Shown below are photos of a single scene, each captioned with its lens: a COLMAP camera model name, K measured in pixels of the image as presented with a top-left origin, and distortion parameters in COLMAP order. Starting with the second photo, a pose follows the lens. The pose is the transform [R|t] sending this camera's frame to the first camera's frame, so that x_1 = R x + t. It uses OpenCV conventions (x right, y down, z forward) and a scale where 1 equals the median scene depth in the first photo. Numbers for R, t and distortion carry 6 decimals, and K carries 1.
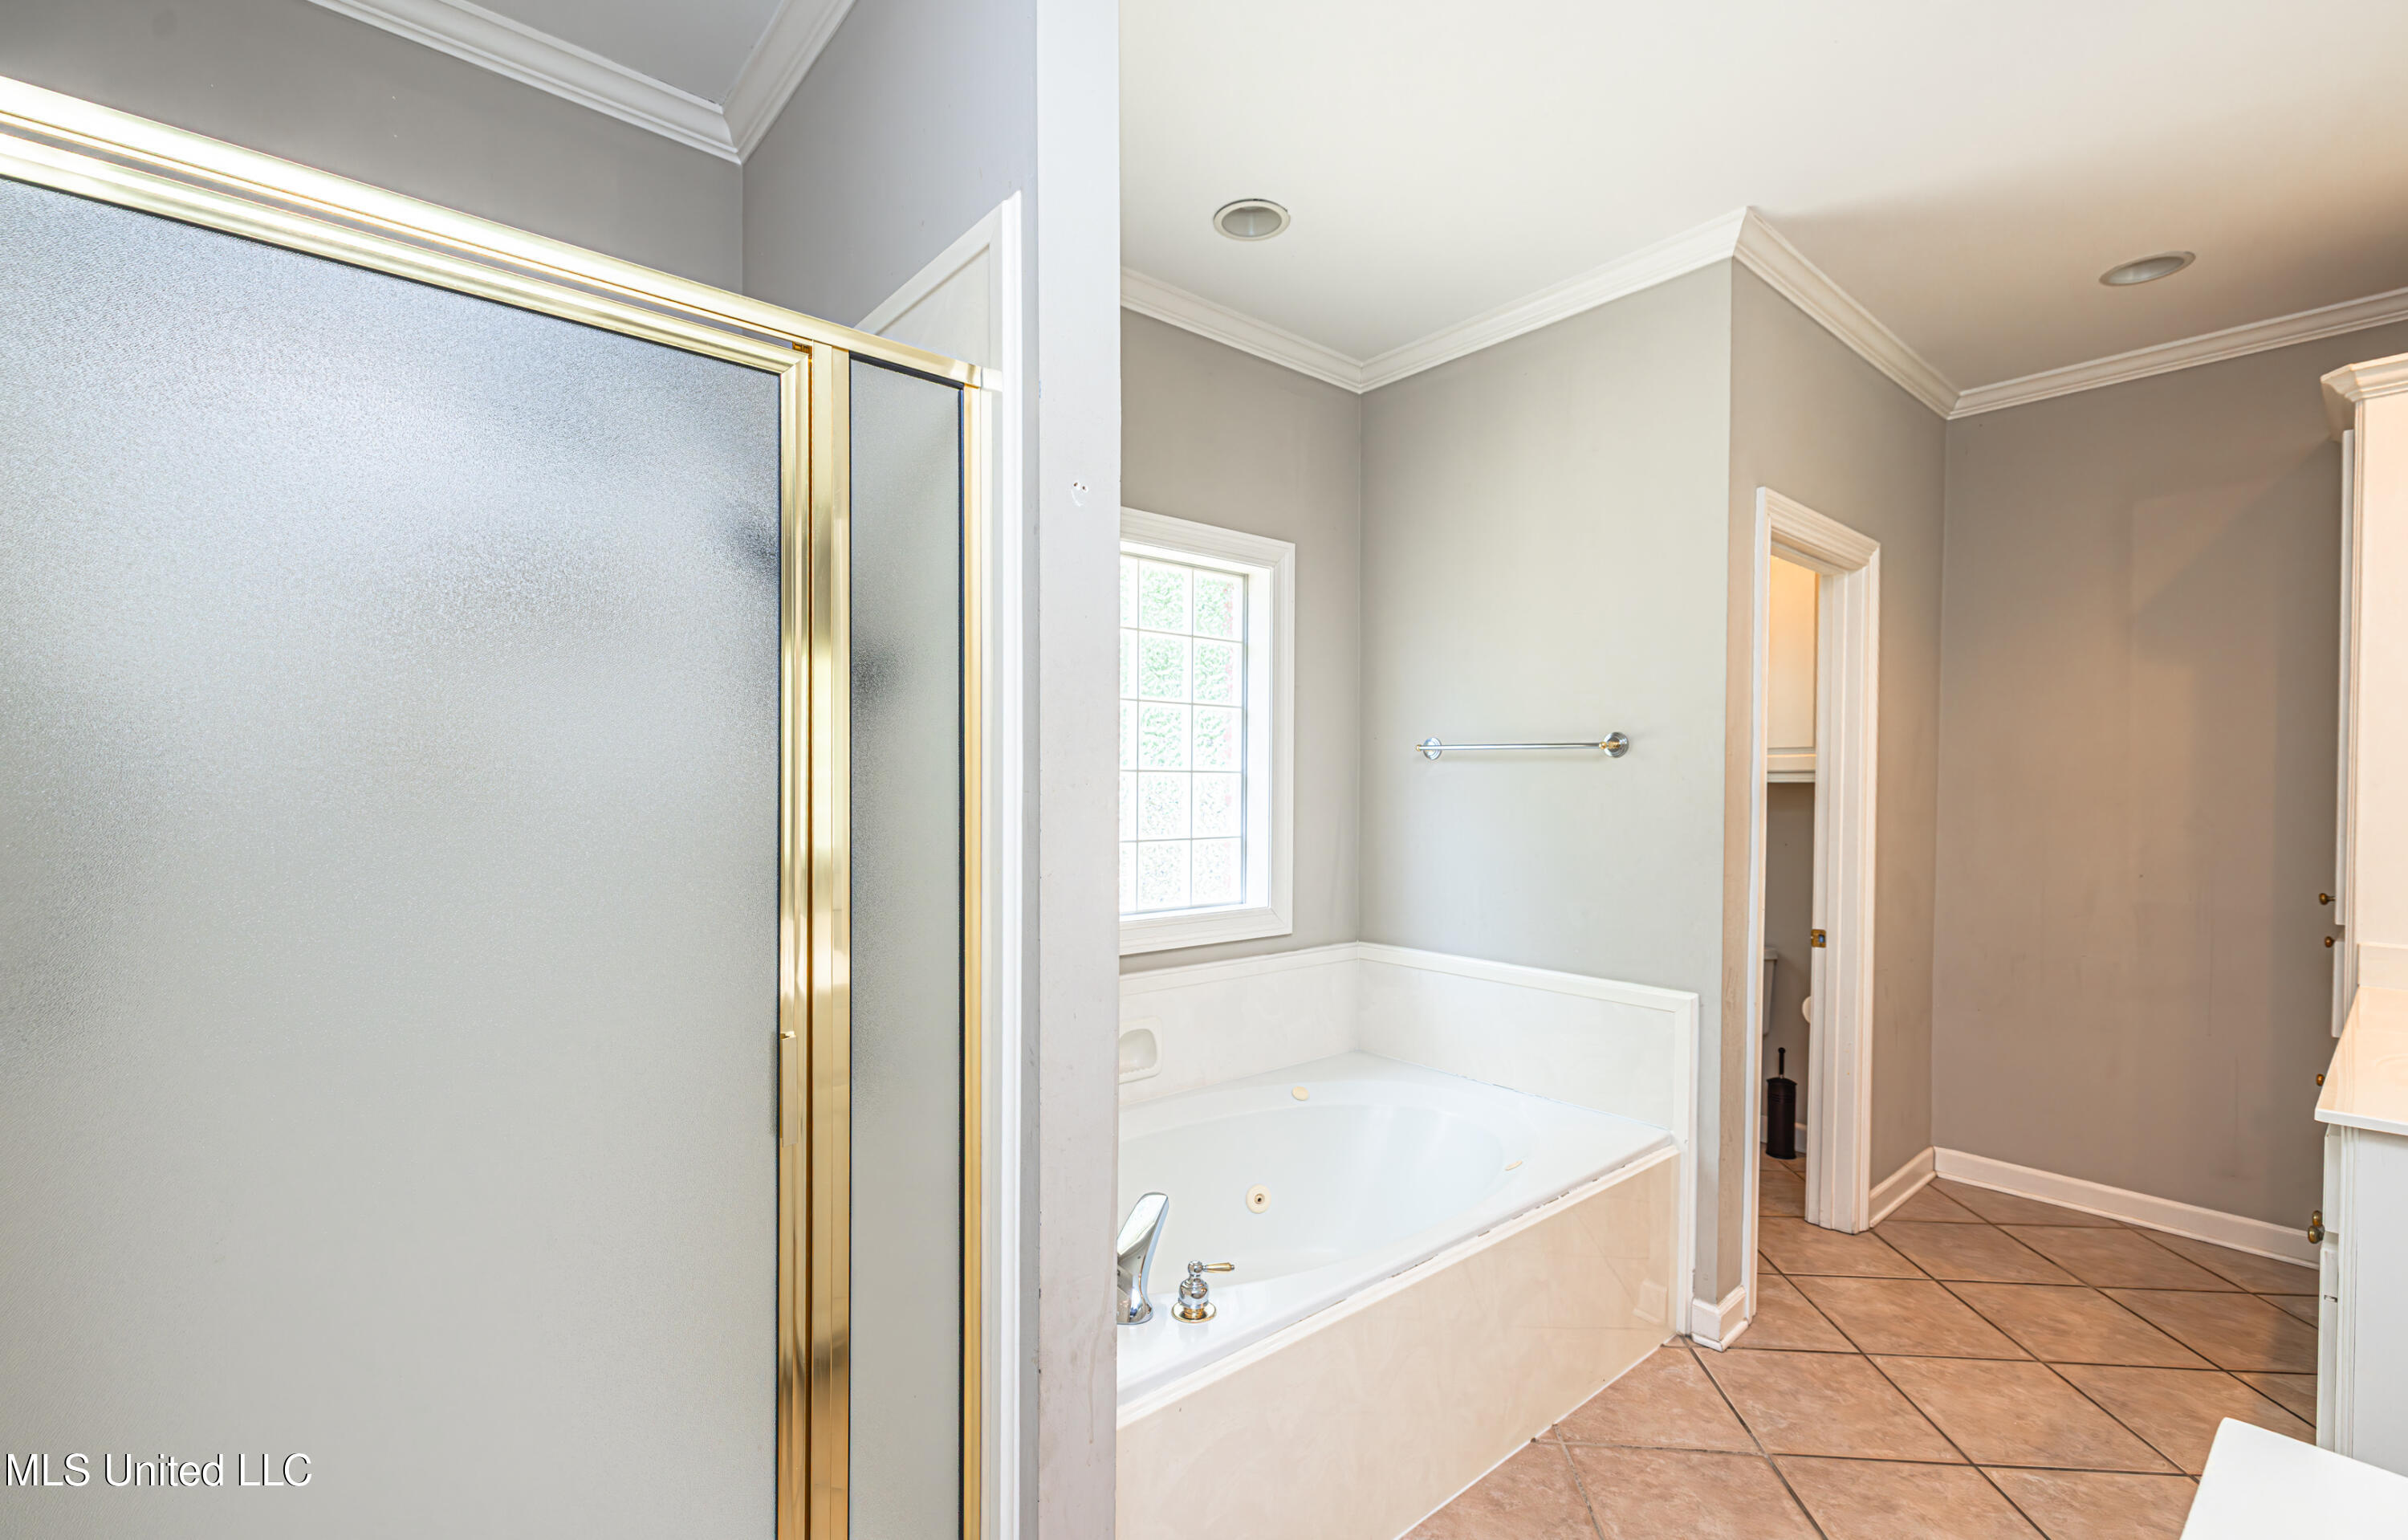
lens RADIAL K [[1042.7, 0, 1209.8], [0, 1042.7, 791.5], [0, 0, 1]] dist [-0.001284, -0.000113]
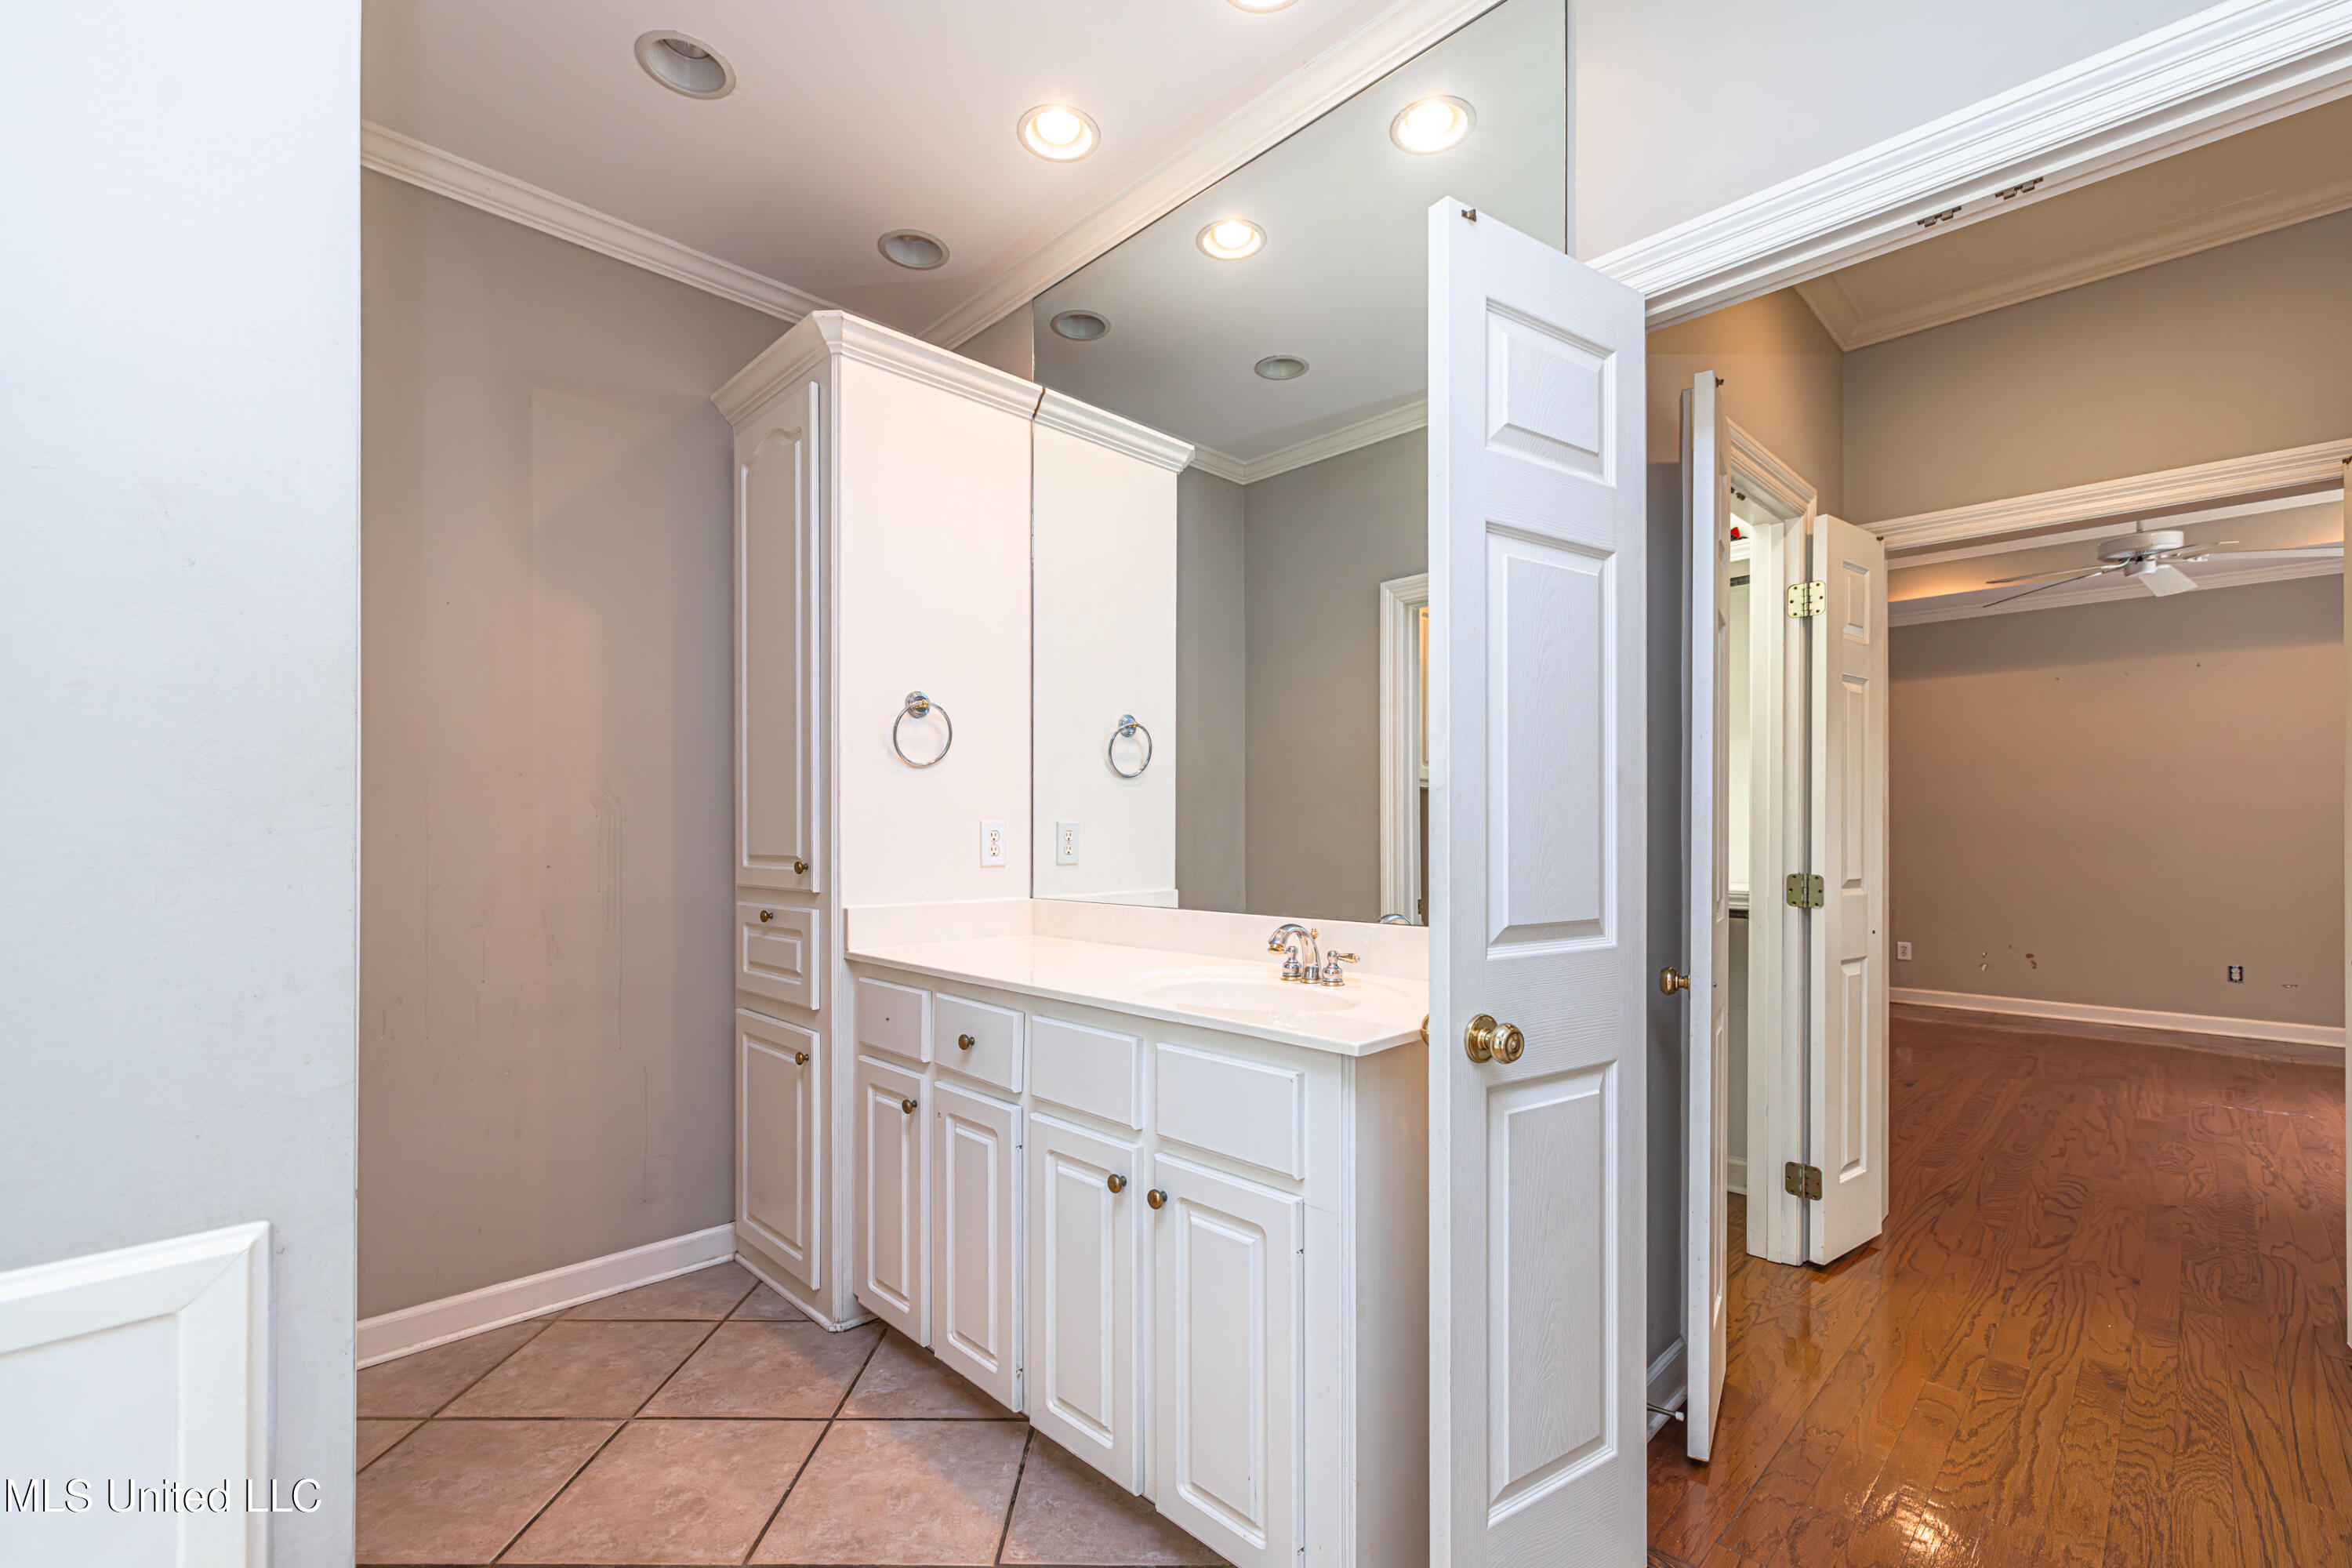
lens RADIAL K [[1005.0, 0, 1180.3], [0, 1005.0, 837.7], [0, 0, 1]] dist [0.001514, 0.000398]
pose [[-0.067263, -0.007753, 0.997705, 0.112443], [0.012456, 0.999885, 0.008609, 0.062576], [-0.997658, 0.013007, -0.067159, 0.619632]]
